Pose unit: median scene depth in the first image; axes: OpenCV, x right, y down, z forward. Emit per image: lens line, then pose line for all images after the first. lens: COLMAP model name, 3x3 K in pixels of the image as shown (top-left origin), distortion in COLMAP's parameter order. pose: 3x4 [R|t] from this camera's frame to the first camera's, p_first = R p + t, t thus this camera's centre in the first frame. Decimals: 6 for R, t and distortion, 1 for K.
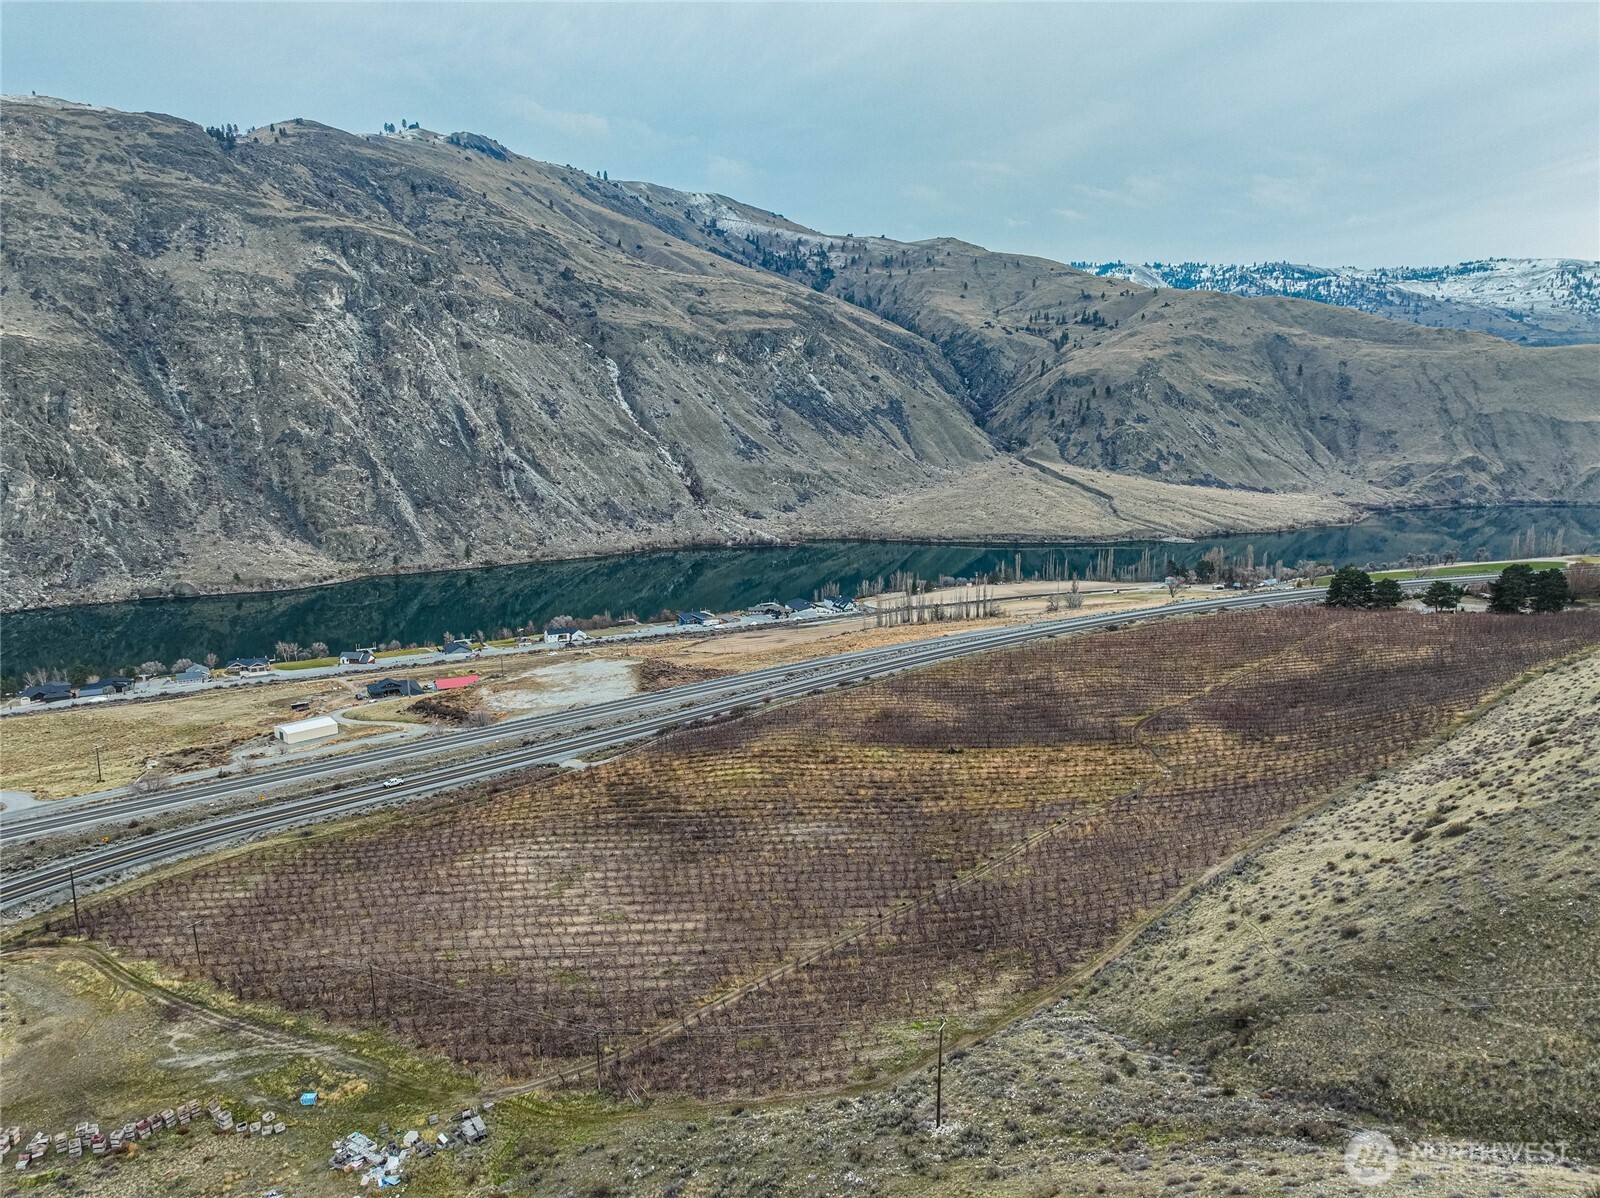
lens RADIAL K [[1125.7, 0, 804.7], [0, 1125.7, 597.3], [0, 0, 1]] dist [-0.001352, 0.016941]
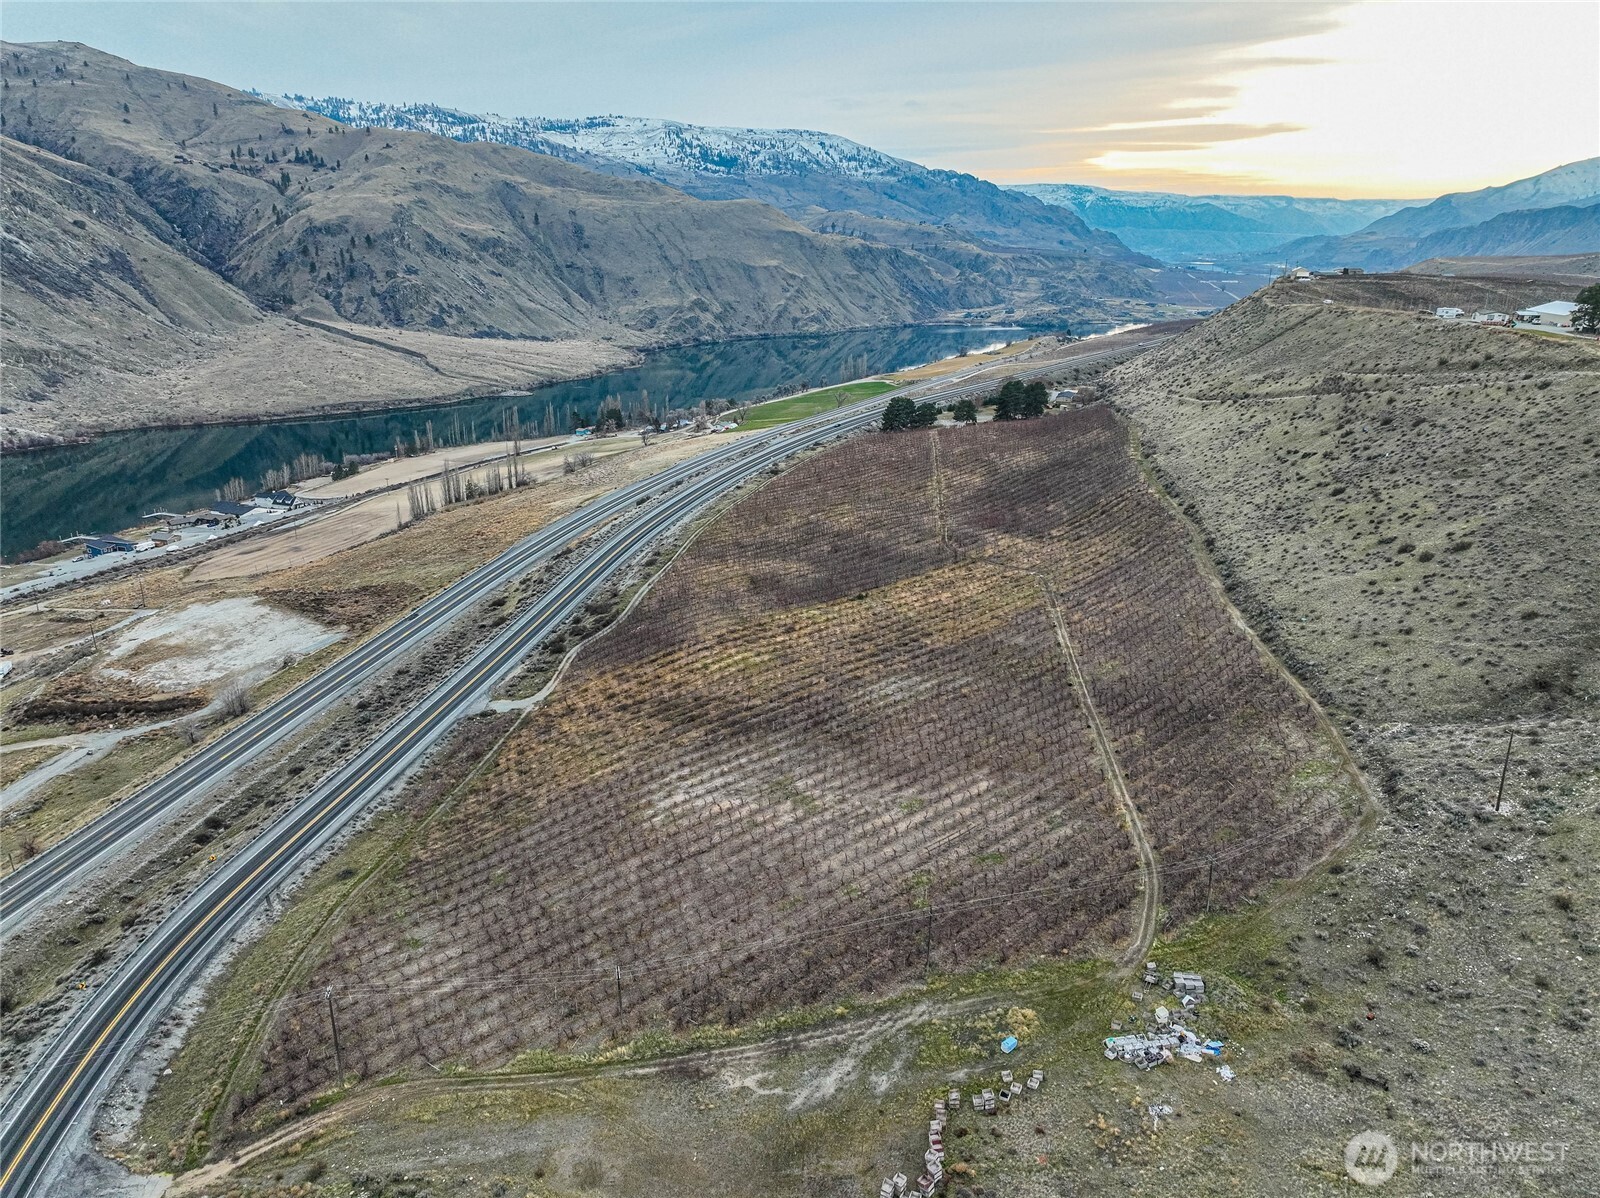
lens RADIAL K [[1125.7, 0, 804.1], [0, 1125.7, 596.9], [0, 0, 1]] dist [-0.001352, 0.016941]
pose [[0.754351, -0.201917, 0.624647, -0.119453], [0.121397, 0.978018, 0.169540, -0.010328], [-0.645149, -0.052062, 0.762281, 0.047160]]
